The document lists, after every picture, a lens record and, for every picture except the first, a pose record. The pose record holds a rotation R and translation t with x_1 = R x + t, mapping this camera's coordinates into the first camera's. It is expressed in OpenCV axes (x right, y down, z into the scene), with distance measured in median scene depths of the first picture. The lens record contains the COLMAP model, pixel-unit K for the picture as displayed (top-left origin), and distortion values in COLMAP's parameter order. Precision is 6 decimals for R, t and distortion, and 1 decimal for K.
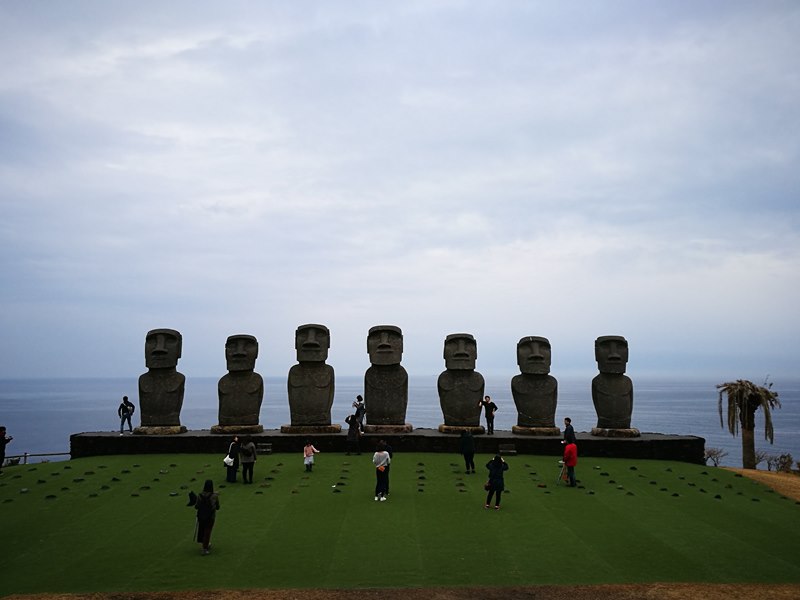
lens RADIAL K [[731.5, 0, 398.3], [0, 731.5, 299.7], [0, 0, 1]] dist [0.021337, 0.000000]
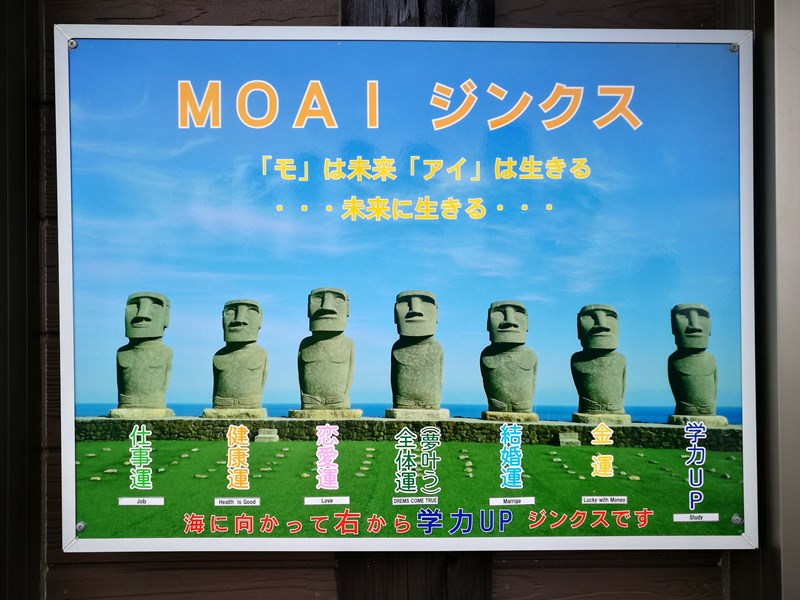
lens RADIAL K [[615.9, 0, 399.1], [0, 615.9, 302.9], [0, 0, 1]] dist [0.023536, -0.001125]
pose [[0.996701, -0.002362, -0.081126, 0.019877], [0.002686, 0.999989, 0.003880, 0.048060], [0.081116, -0.004085, 0.996696, 0.305835]]
